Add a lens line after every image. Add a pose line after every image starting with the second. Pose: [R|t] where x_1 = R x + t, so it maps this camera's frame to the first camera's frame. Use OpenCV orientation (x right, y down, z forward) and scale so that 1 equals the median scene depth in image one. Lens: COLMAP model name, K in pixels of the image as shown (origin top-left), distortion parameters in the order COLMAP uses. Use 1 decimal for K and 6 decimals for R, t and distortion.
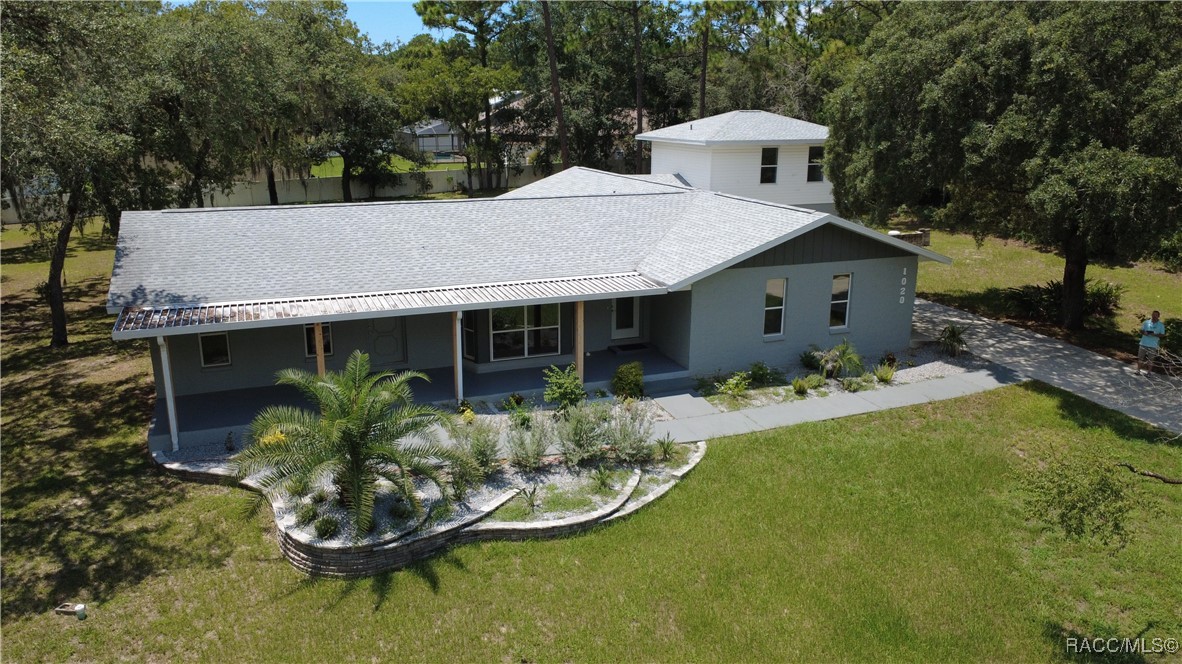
lens RADIAL K [[861.8, 0, 593.1], [0, 861.8, 332.6], [0, 0, 1]] dist [-0.000977, -0.000029]
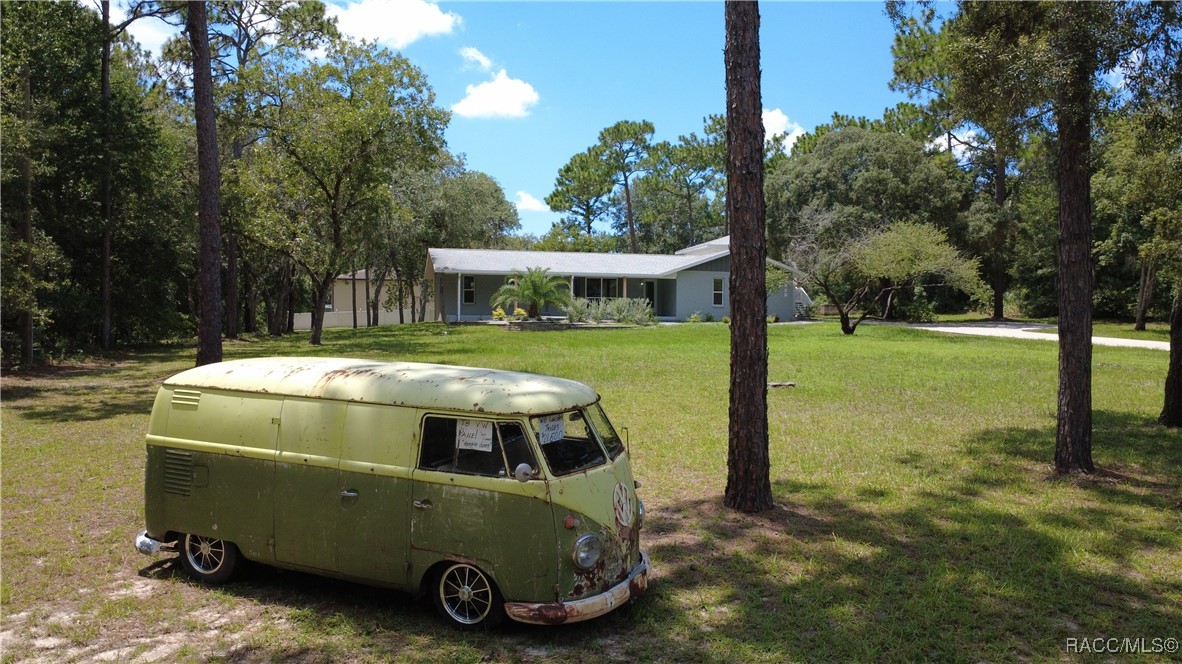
lens RADIAL K [[861.8, 0, 591.0], [0, 861.8, 334.2], [0, 0, 1]] dist [-0.000977, -0.000029]
pose [[0.992873, 0.008298, -0.118885, 0.186730], [-0.037578, 0.968482, -0.246233, 0.756307], [0.113095, 0.248946, 0.961892, -1.317485]]
